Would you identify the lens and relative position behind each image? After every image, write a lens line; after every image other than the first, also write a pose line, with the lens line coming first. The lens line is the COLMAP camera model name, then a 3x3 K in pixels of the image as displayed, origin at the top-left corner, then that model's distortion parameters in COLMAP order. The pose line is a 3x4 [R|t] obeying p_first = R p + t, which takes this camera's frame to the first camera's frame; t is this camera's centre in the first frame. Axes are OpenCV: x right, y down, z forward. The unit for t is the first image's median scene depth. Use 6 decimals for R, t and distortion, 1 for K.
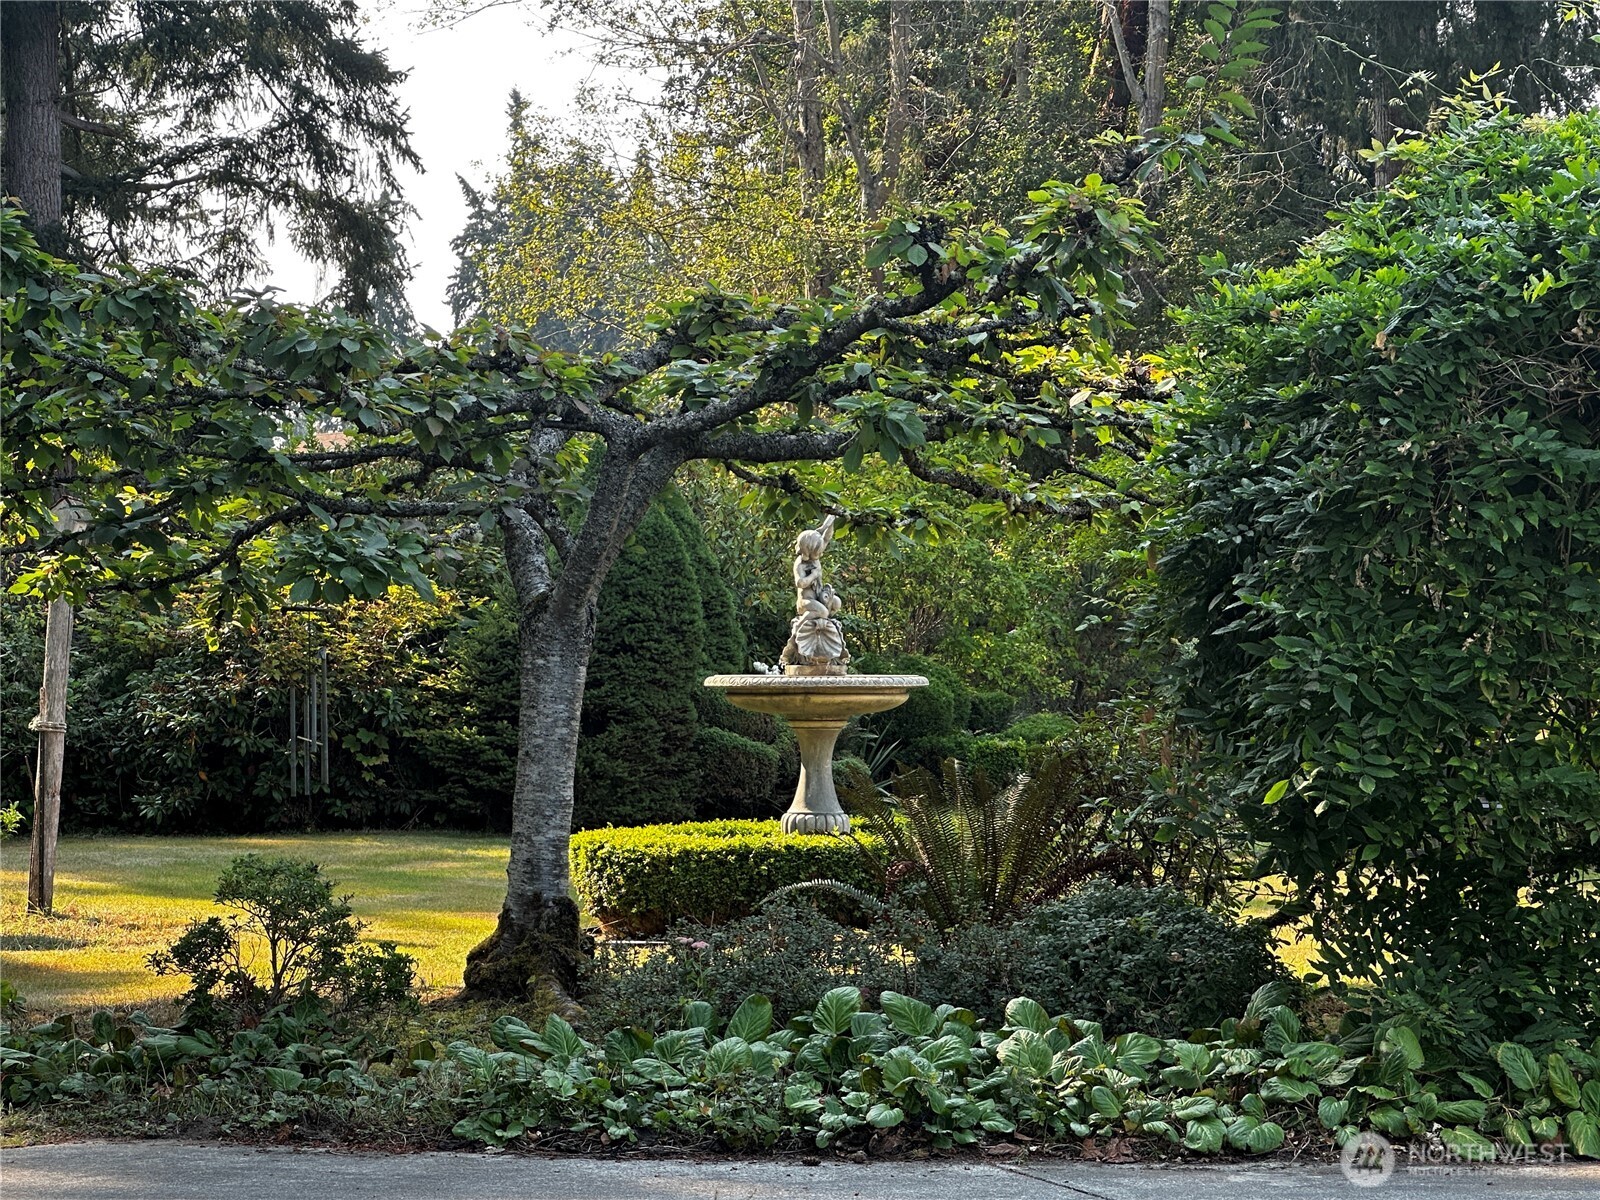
lens RADIAL K [[4061.7, 0, 801.4], [0, 4061.7, 594.1], [0, 0, 1]] dist [-0.115254, 0.000000]
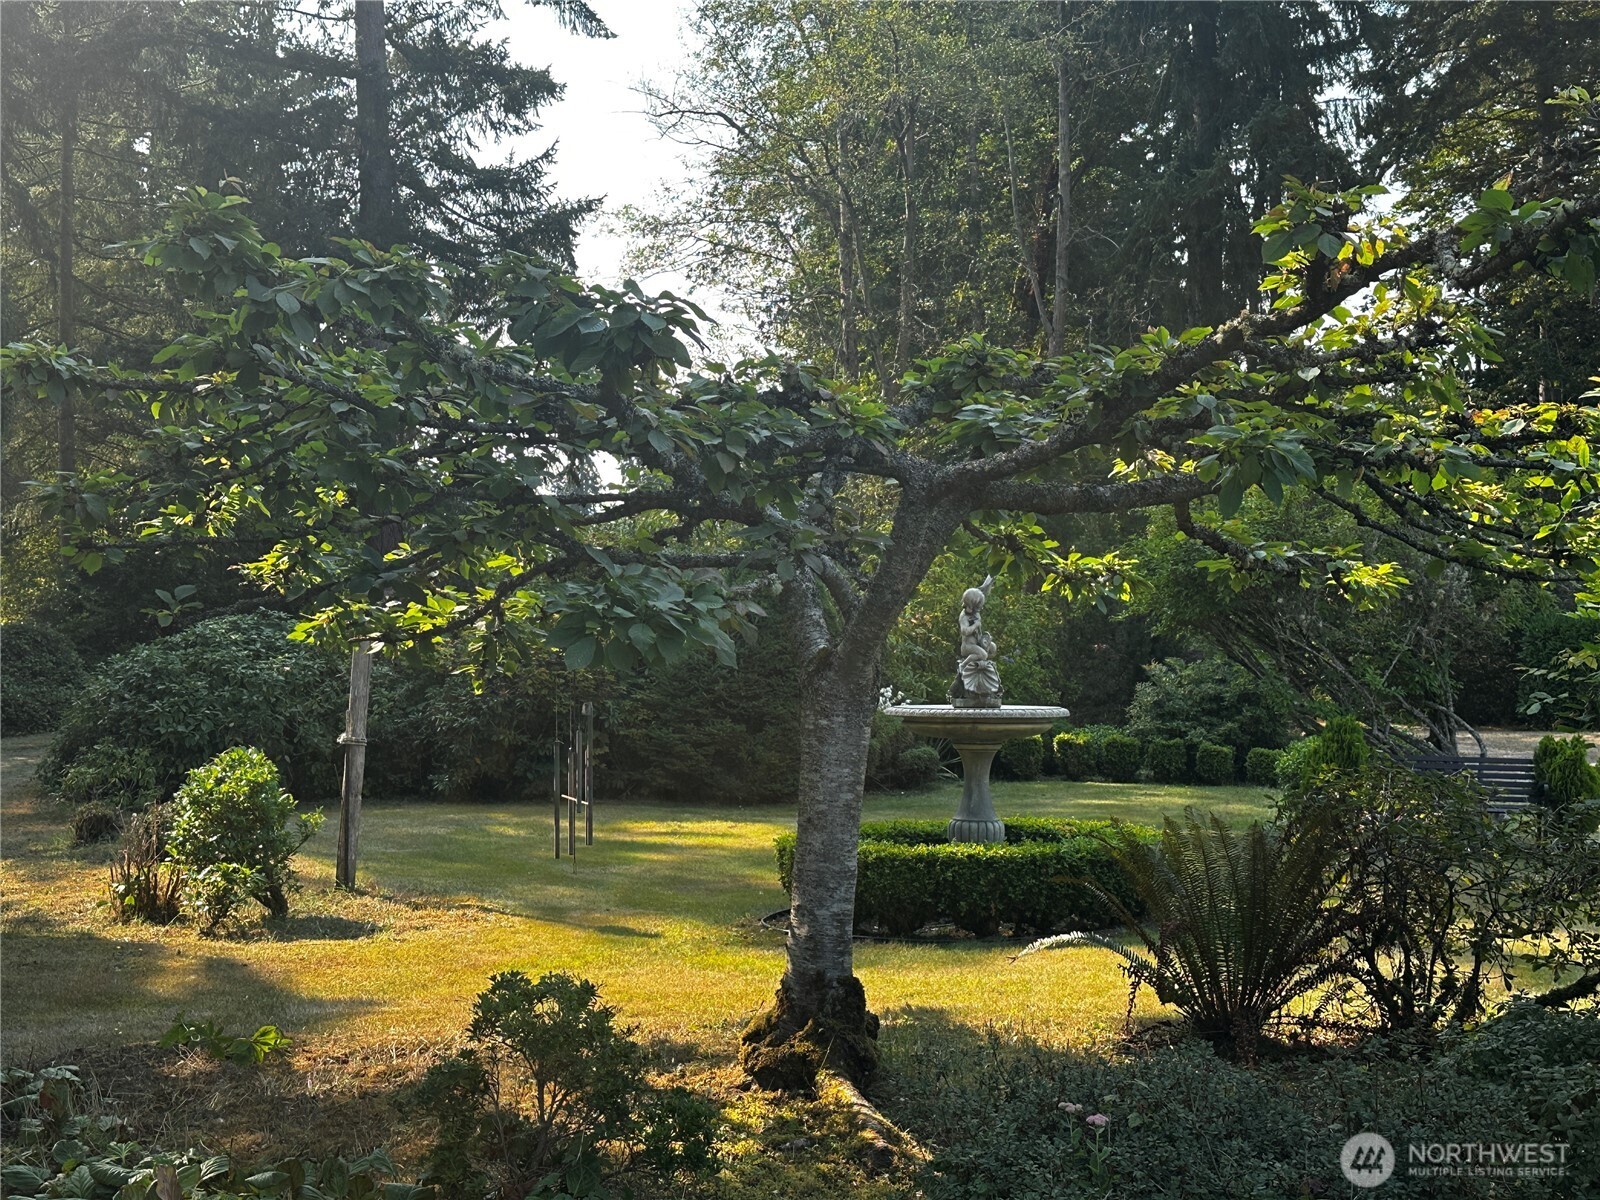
lens RADIAL K [[2191.2, 0, 796.5], [0, 2191.2, 613.3], [0, 0, 1]] dist [-0.030374, 0.000000]
pose [[0.999976, 0.003925, -0.005649, -0.063005], [-0.003959, 0.999973, -0.006132, -0.005087], [0.005624, 0.006154, 0.999965, 0.458734]]
